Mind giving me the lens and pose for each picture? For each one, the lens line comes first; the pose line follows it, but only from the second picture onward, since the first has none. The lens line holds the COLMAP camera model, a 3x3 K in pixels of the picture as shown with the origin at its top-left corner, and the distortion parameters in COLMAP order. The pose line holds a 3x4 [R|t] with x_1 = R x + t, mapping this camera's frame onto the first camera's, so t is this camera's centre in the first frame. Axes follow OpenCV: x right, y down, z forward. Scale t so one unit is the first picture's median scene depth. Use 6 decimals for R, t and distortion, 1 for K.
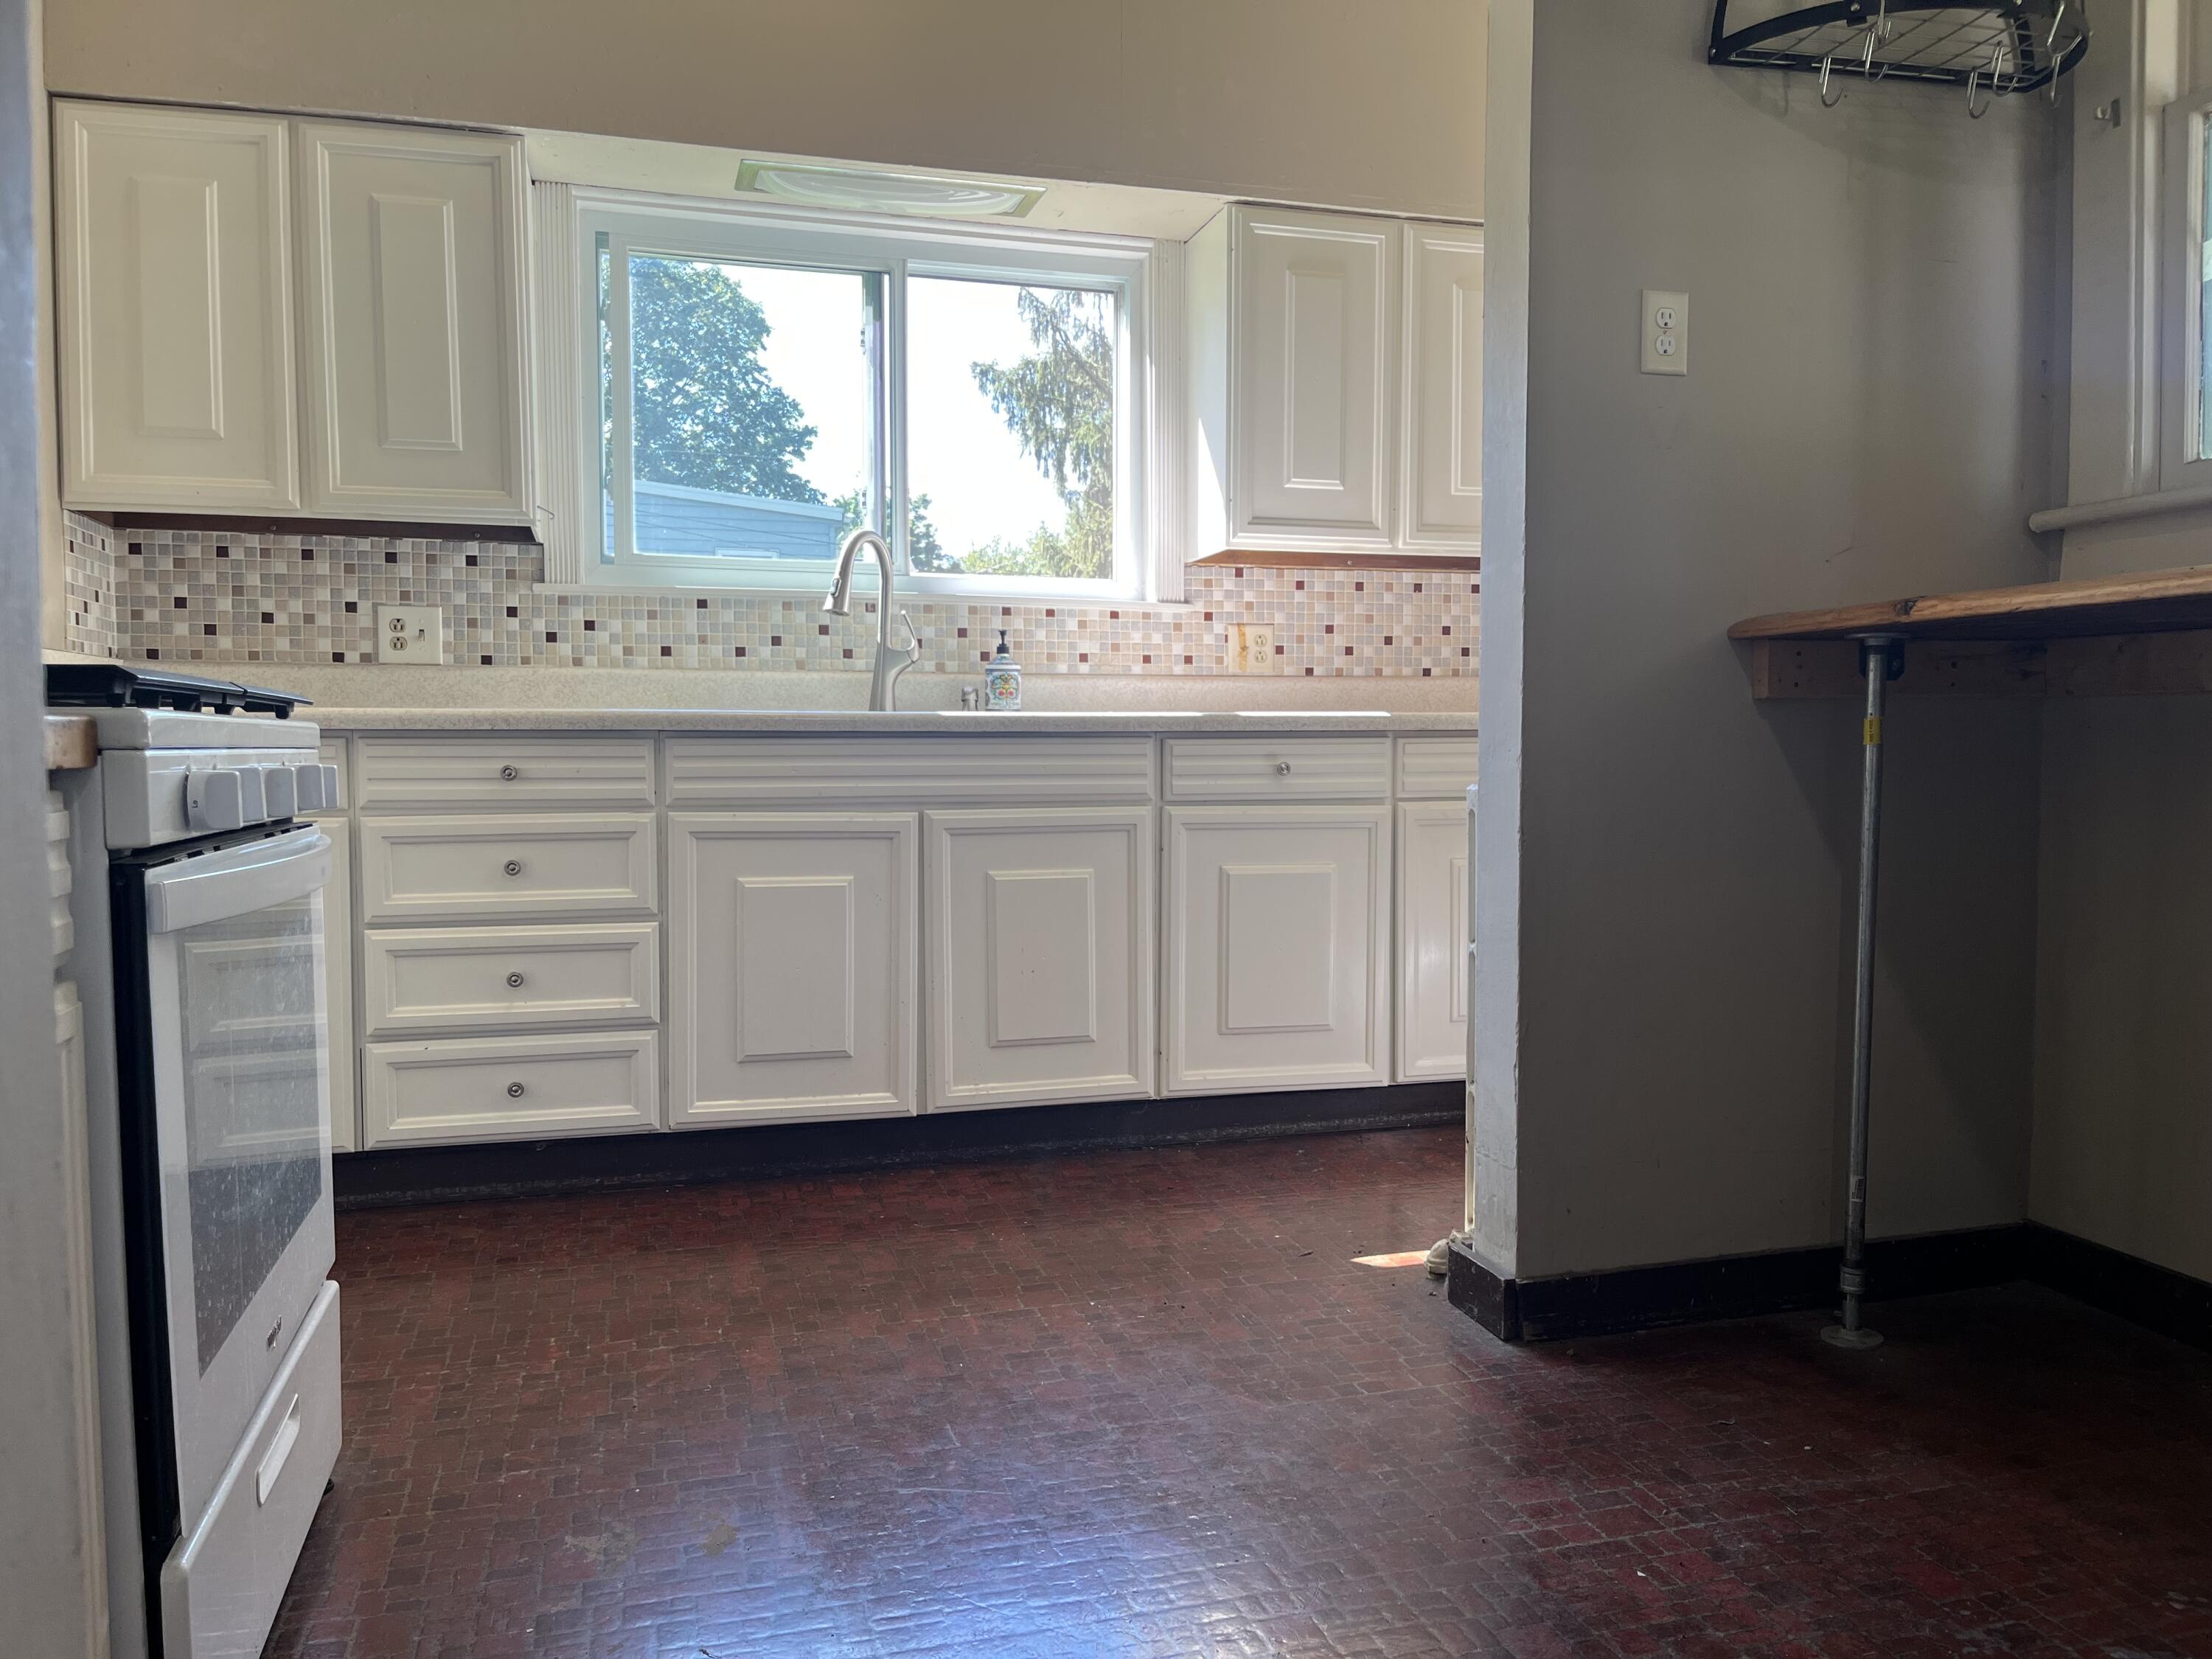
lens RADIAL K [[1680.9, 0, 1119.7], [0, 1680.9, 833.3], [0, 0, 1]] dist [0.026666, -0.027648]
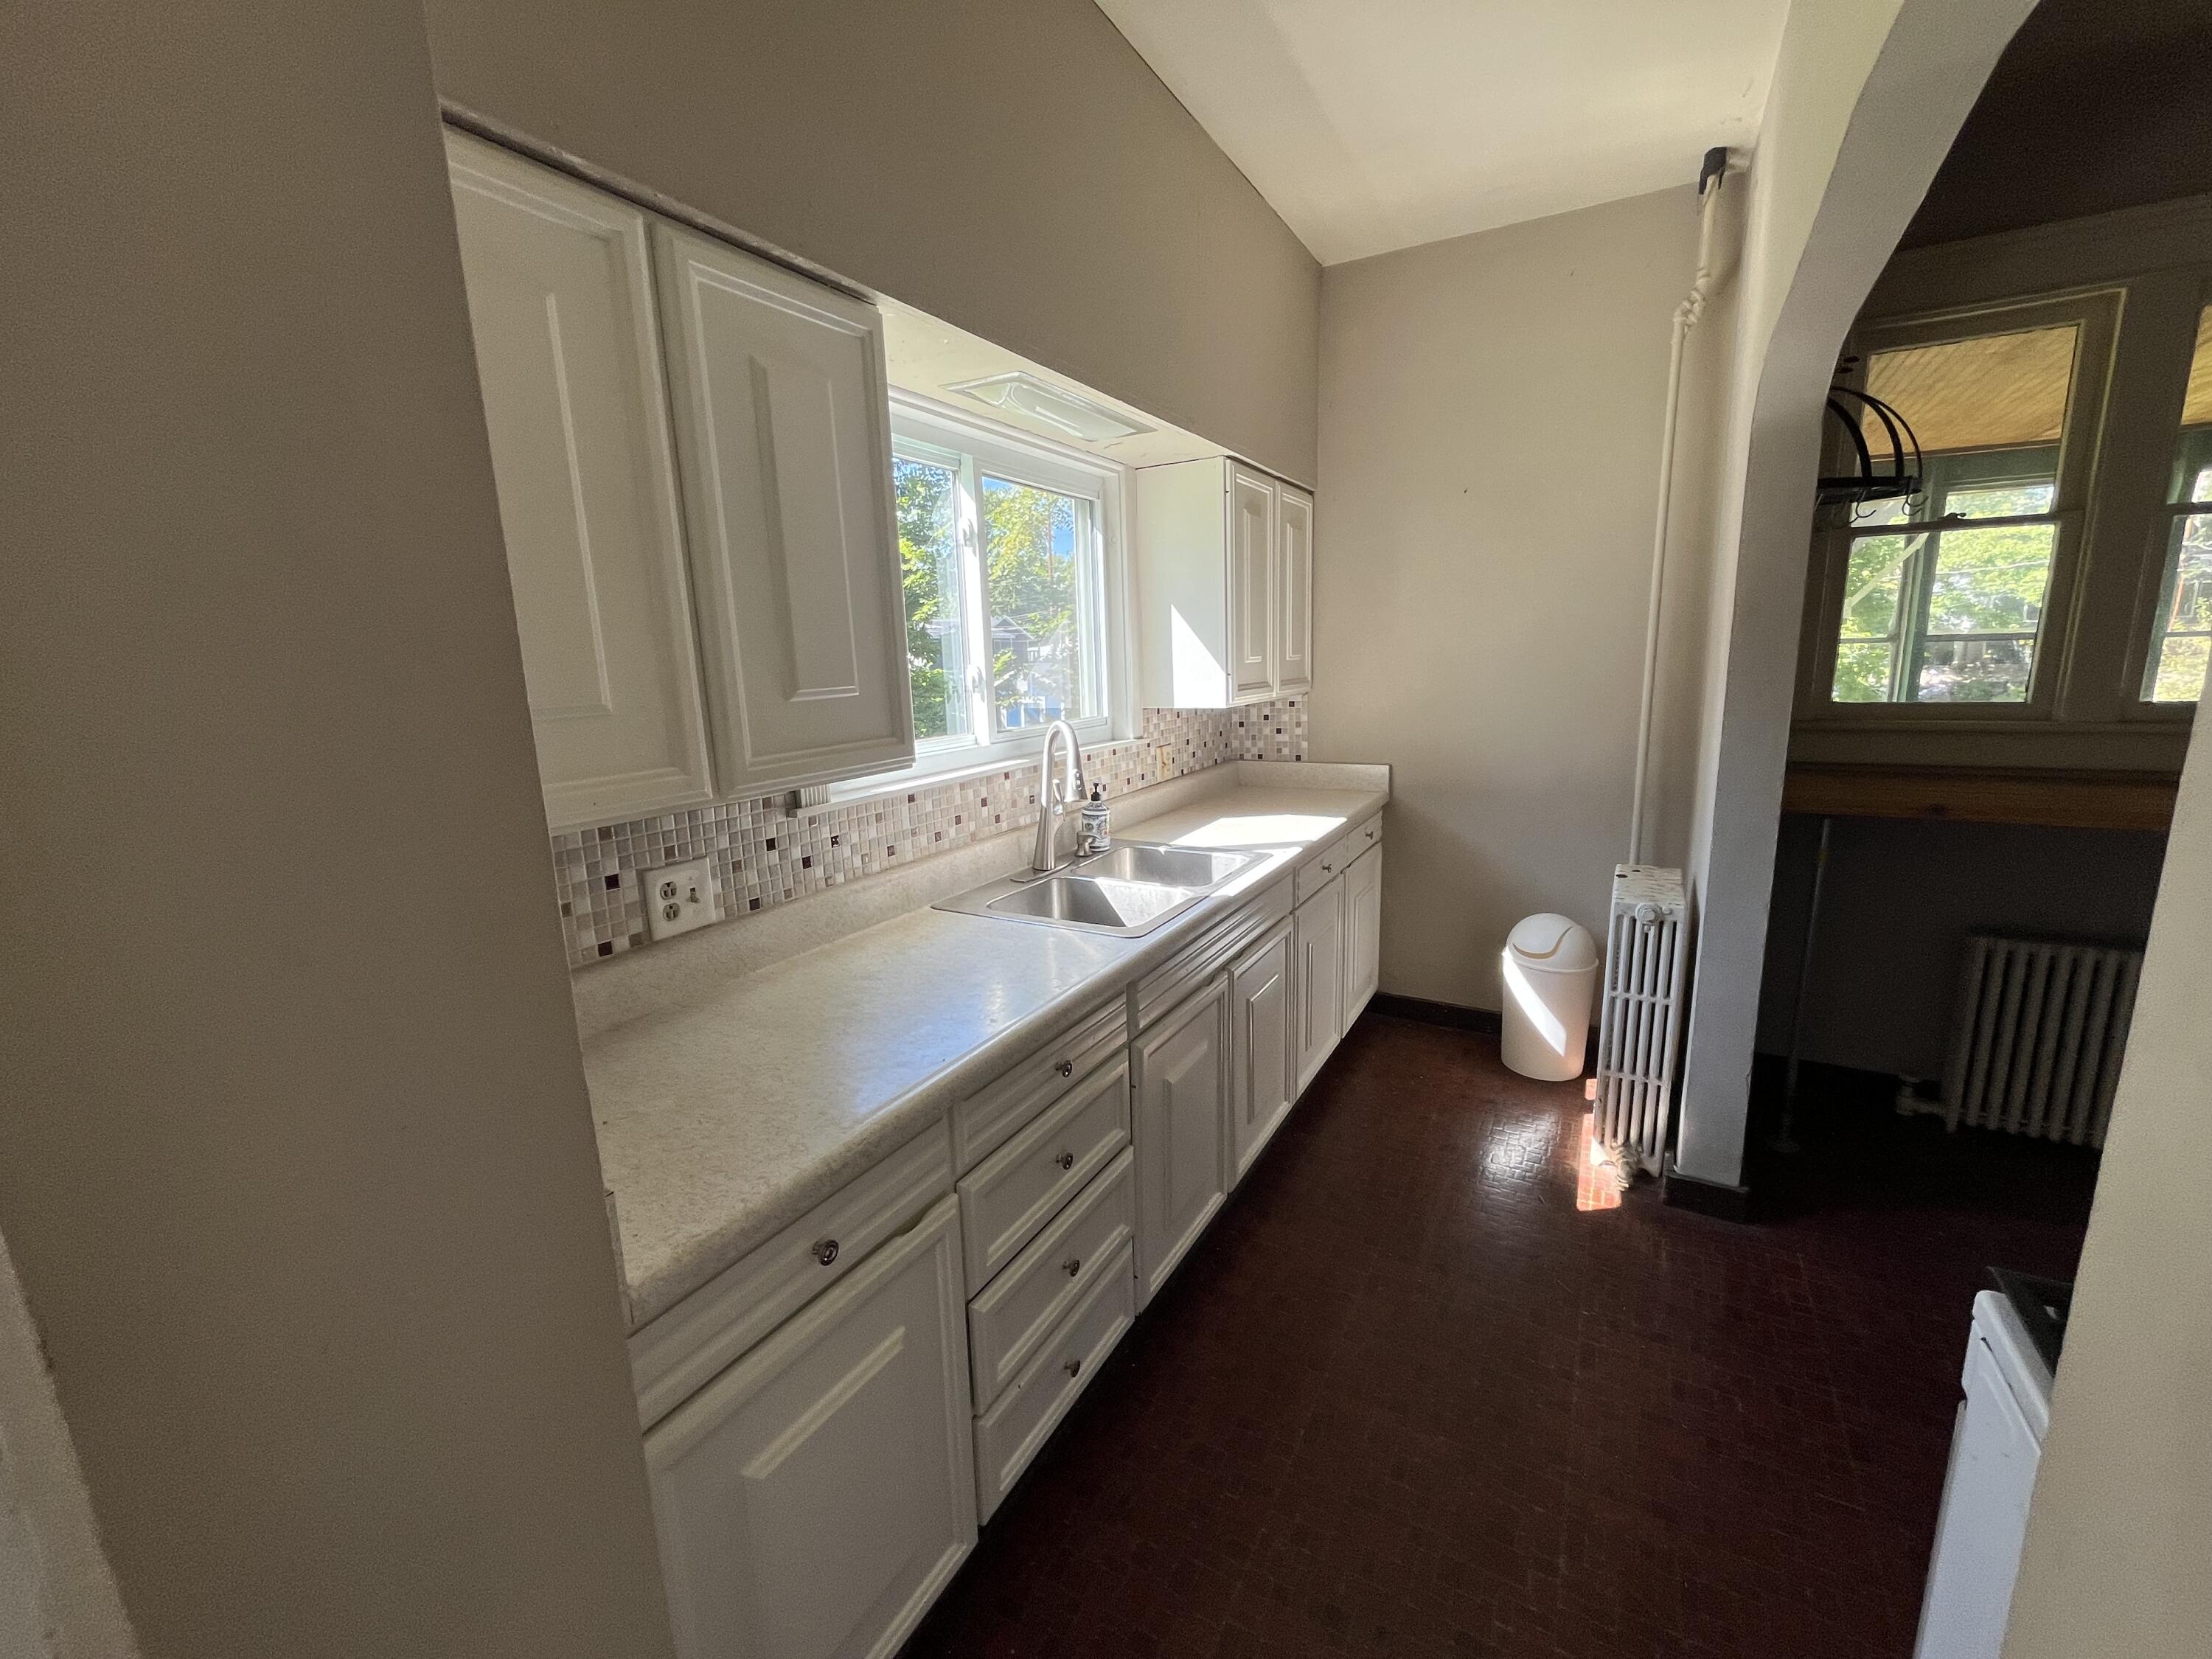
lens RADIAL K [[900.2, 0, 1105.8], [0, 900.2, 820.9], [0, 0, 1]] dist [-0.004260, 0.000401]
pose [[0.725603, -0.150857, 0.671373, -0.549136], [0.070778, 0.986860, 0.145251, -0.200070], [-0.684464, -0.057876, 0.726746, 0.534893]]
